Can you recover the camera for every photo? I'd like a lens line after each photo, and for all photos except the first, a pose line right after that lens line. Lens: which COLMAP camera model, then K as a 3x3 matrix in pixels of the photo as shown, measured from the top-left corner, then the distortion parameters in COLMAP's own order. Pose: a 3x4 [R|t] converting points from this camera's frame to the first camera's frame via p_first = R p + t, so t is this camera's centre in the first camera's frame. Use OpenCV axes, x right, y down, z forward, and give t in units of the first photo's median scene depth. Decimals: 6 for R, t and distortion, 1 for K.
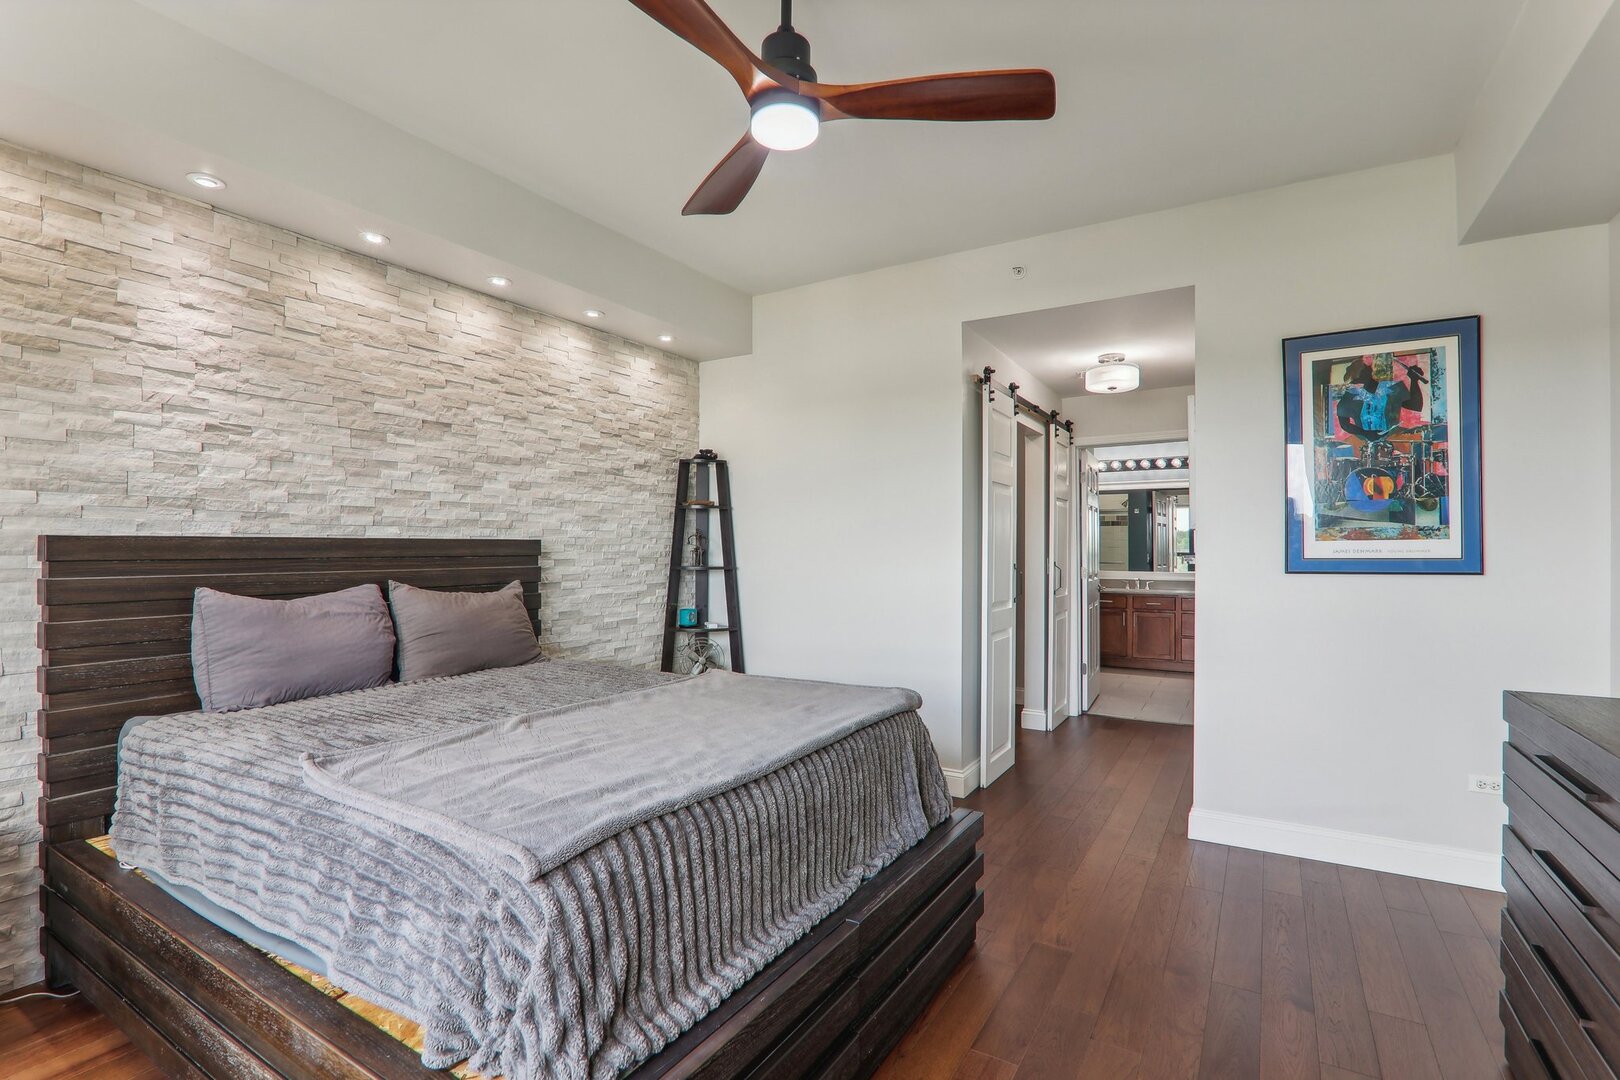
lens RADIAL K [[756.0, 0, 807.3], [0, 756.0, 546.4], [0, 0, 1]] dist [-0.005734, -0.000783]
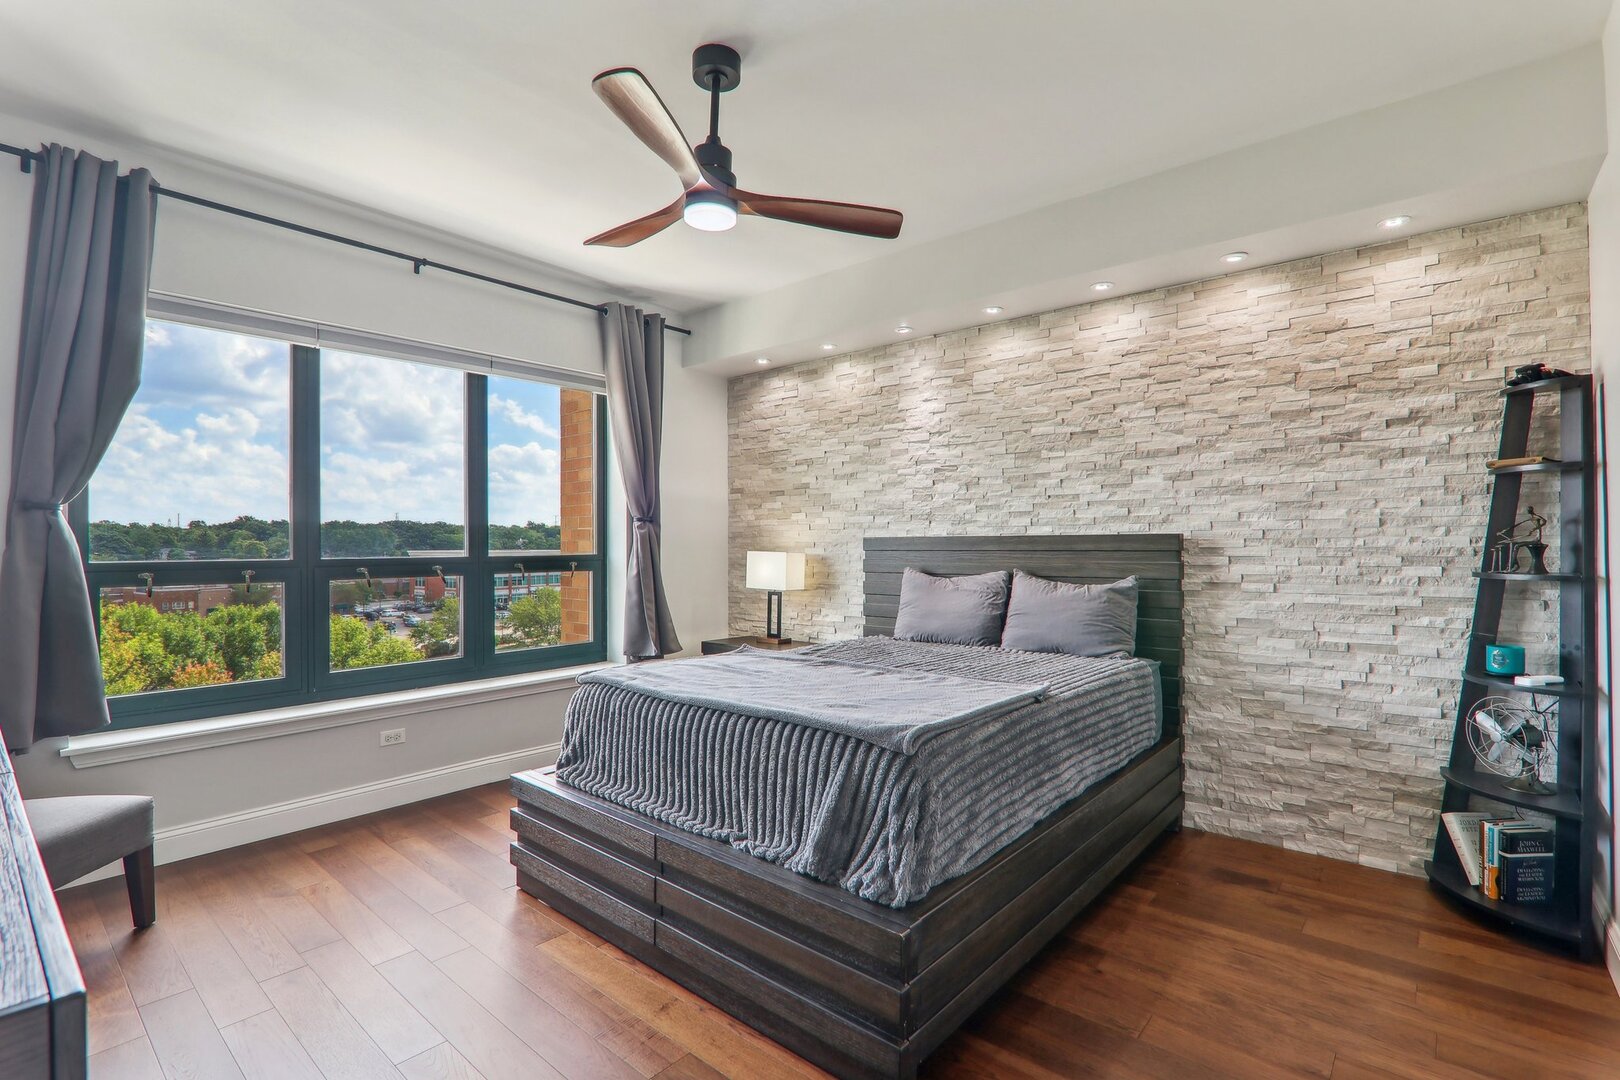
lens RADIAL K [[756.0, 0, 807.7], [0, 756.0, 542.9], [0, 0, 1]] dist [-0.005734, -0.000783]
pose [[-0.146854, -0.010315, -0.989104, 0.673221], [-0.000668, 0.999946, -0.010329, 0.013183], [0.989158, -0.000856, -0.146853, 0.748128]]
